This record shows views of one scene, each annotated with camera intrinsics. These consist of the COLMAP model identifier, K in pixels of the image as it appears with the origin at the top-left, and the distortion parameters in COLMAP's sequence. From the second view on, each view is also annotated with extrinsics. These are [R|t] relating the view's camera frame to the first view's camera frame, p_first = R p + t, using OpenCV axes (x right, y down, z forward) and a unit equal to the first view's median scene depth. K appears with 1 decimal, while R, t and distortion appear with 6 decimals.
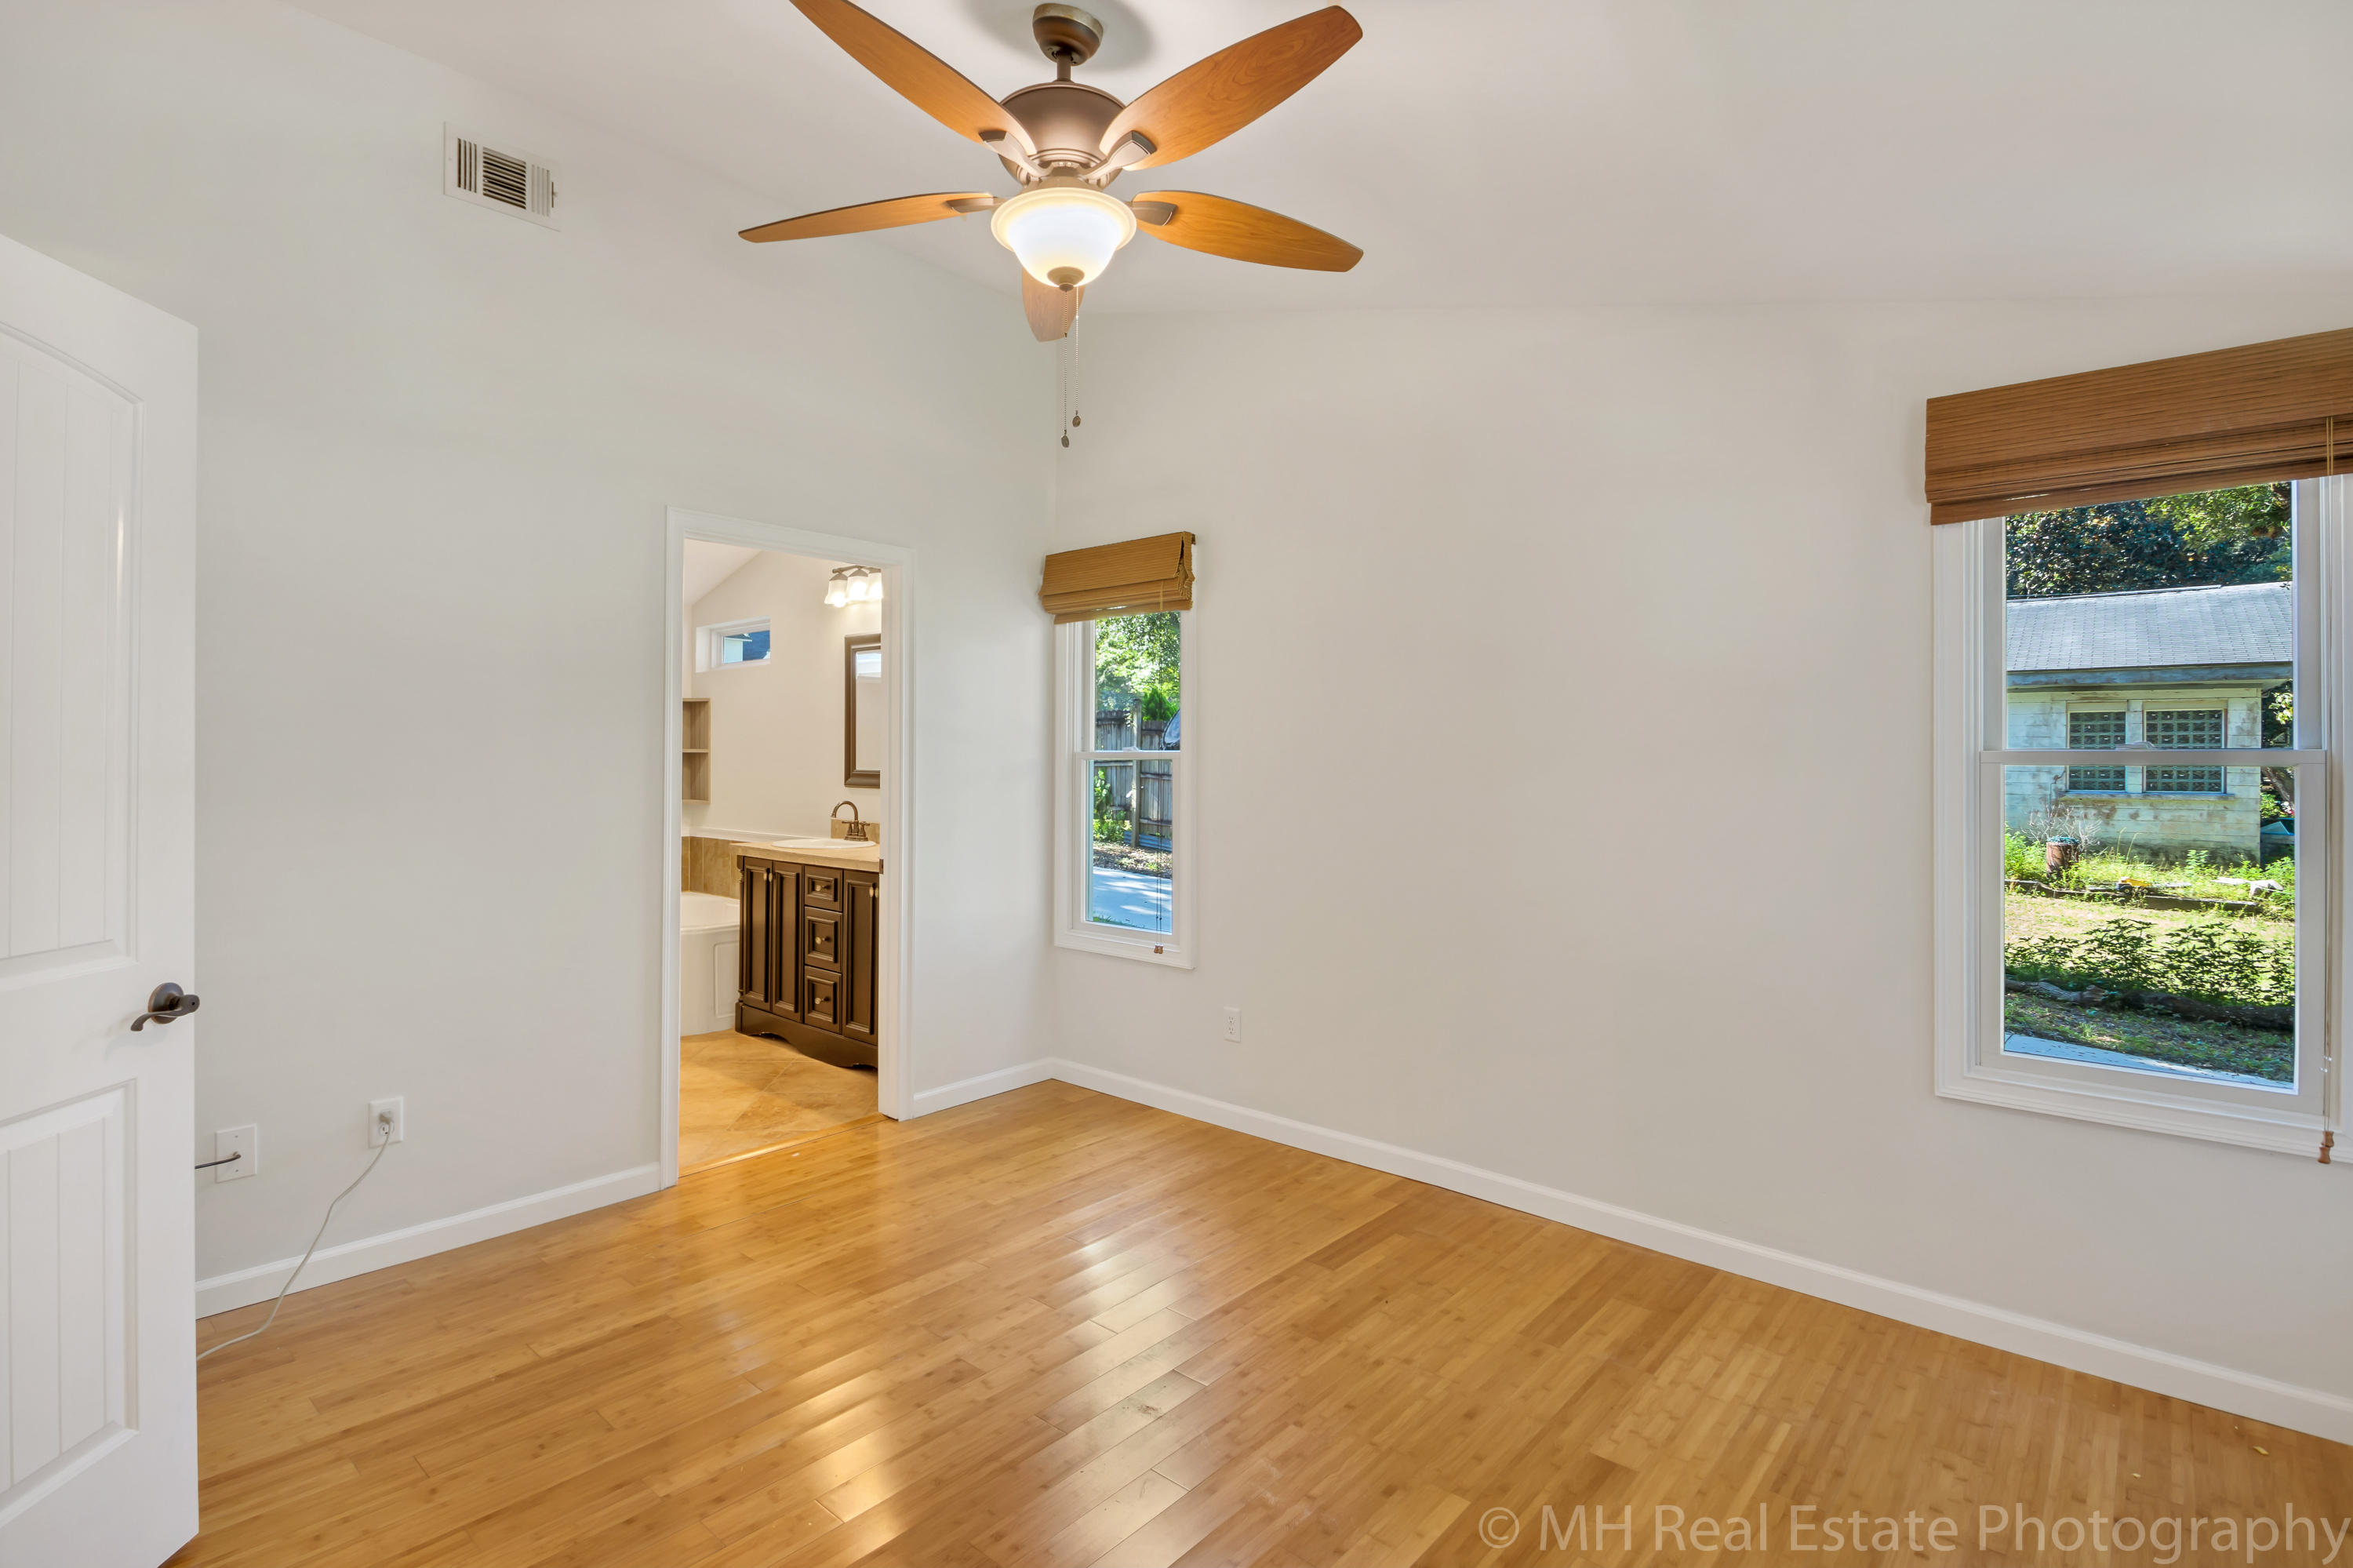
lens RADIAL K [[1135.8, 0, 1171.0], [0, 1135.8, 735.7], [0, 0, 1]] dist [0.000038, 0.000112]
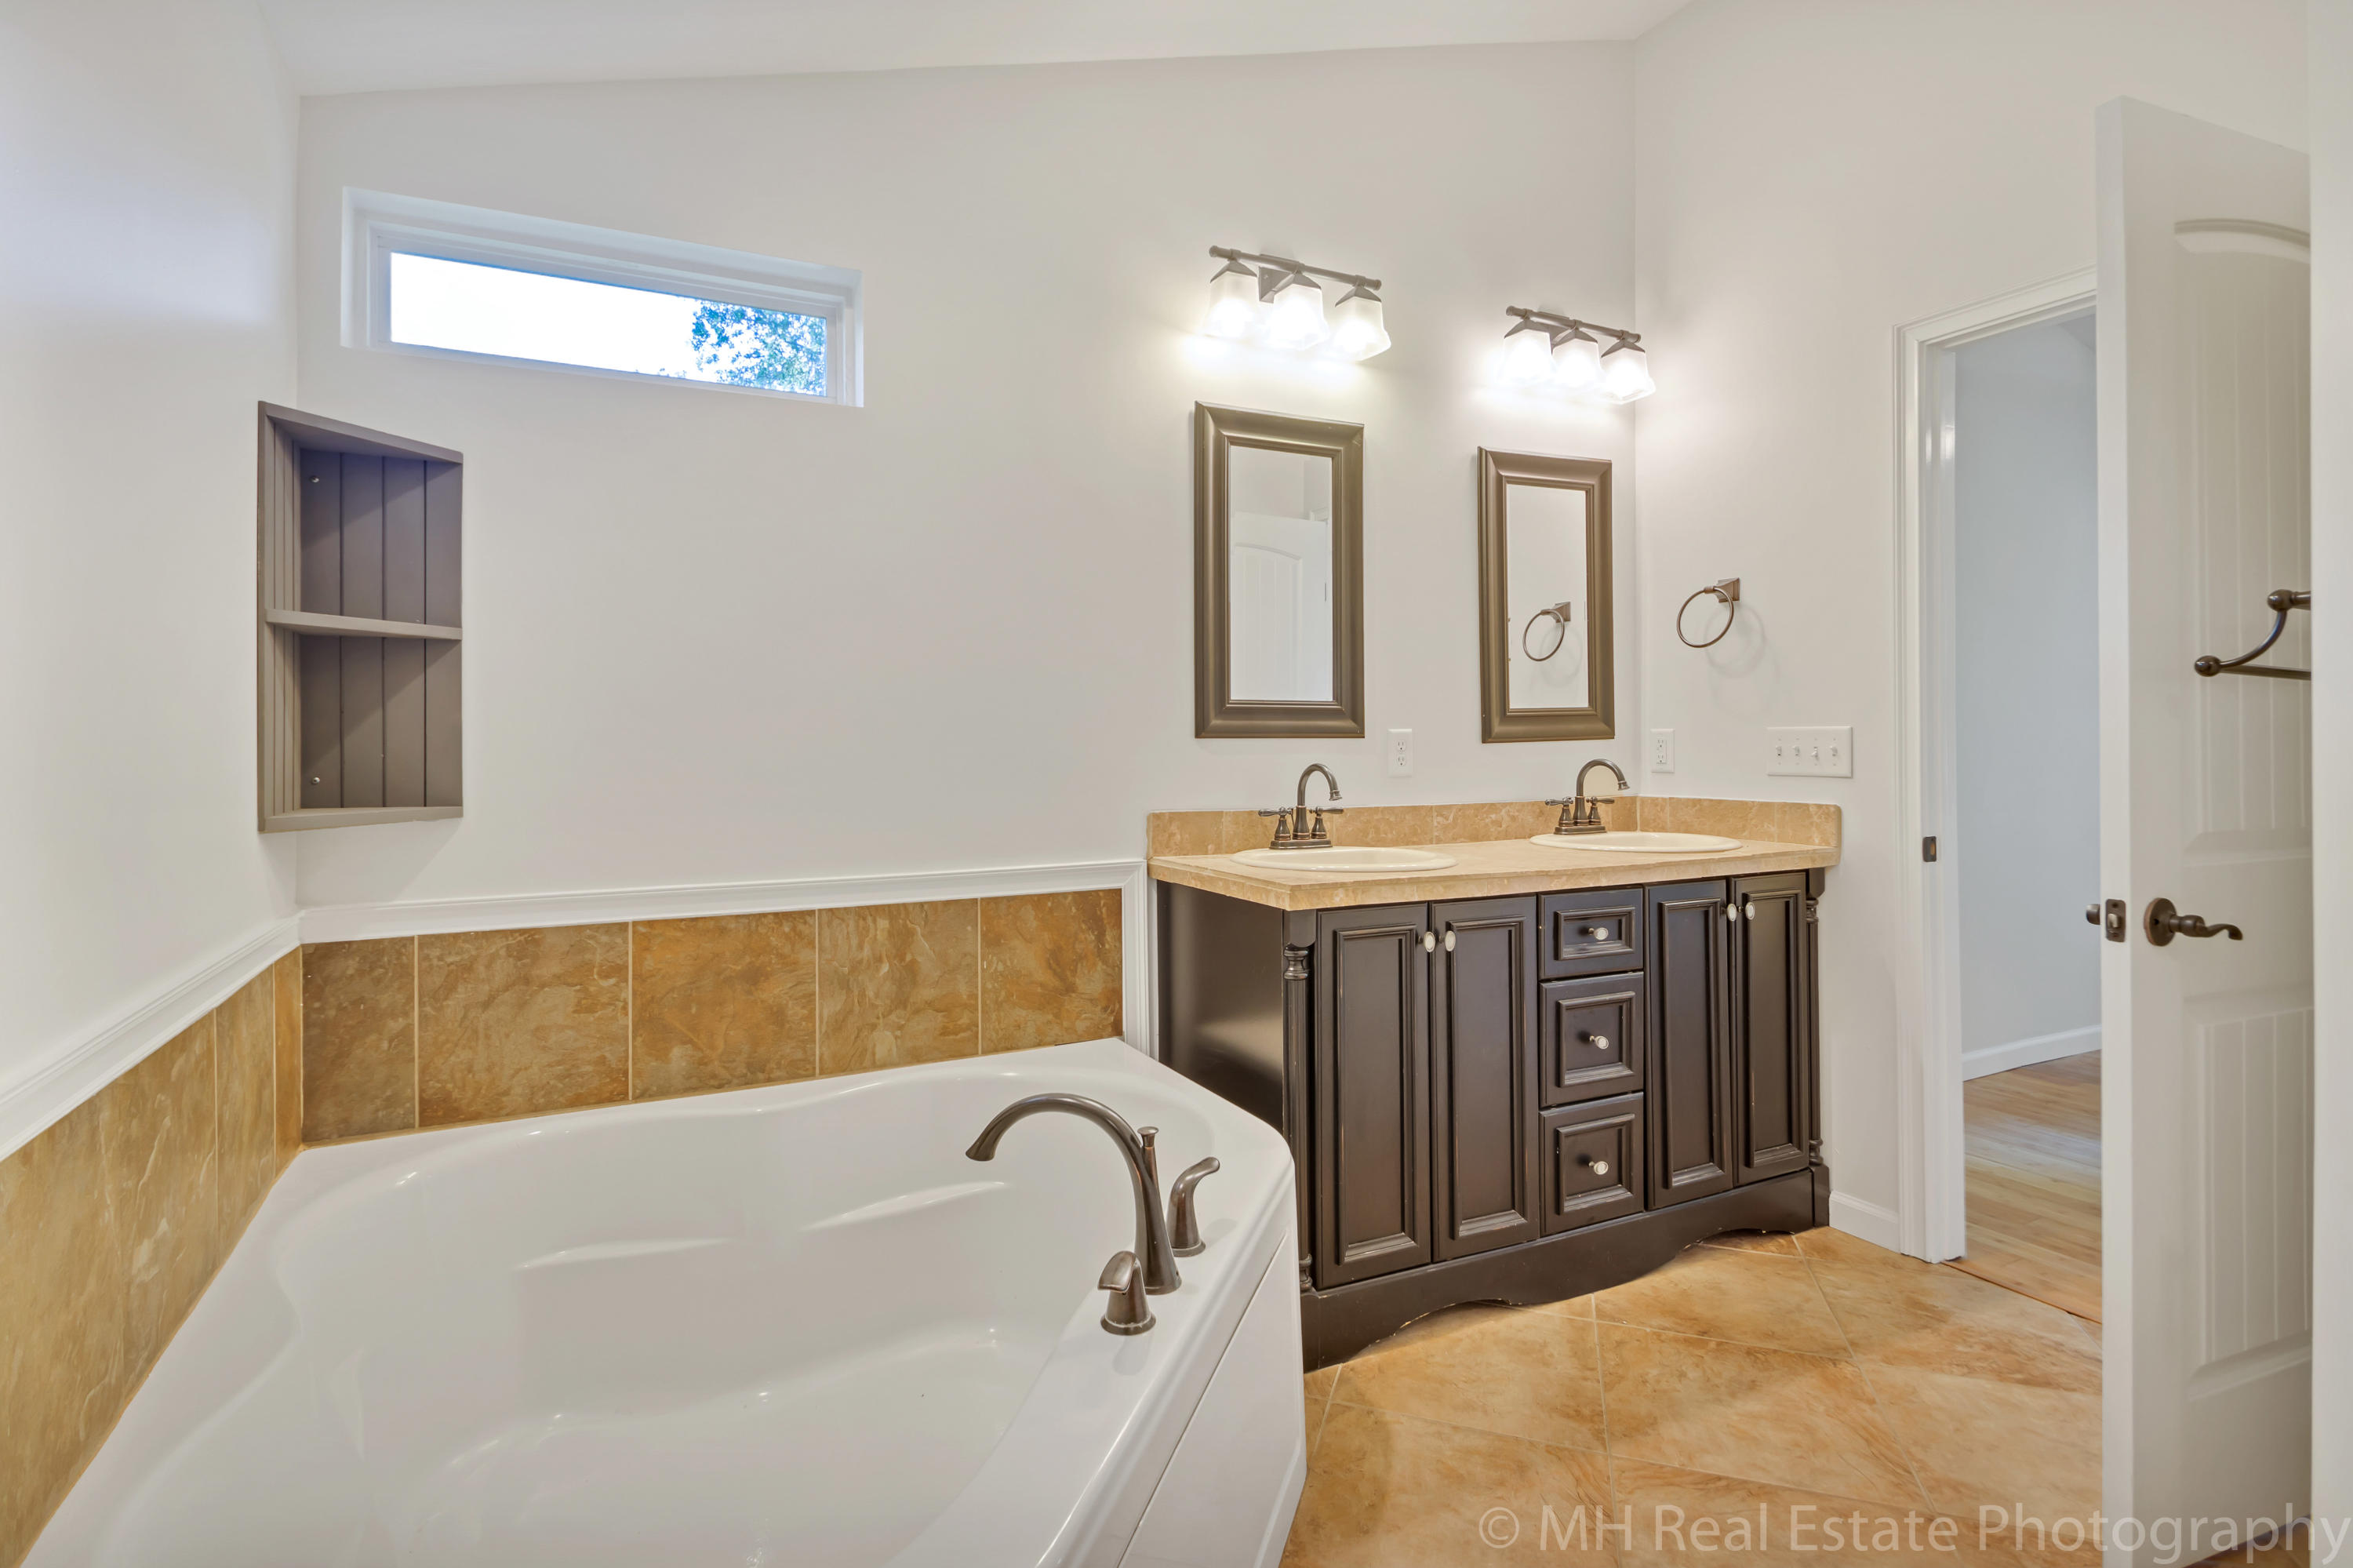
lens RADIAL K [[1135.8, 0, 1171.0], [0, 1135.8, 735.7], [0, 0, 1]] dist [0.000038, 0.000112]
pose [[0.379627, 0.003334, 0.925134, -0.826228], [0.000120, 0.999993, -0.003653, 0.053257], [-0.925140, 0.001498, 0.379624, 0.992374]]
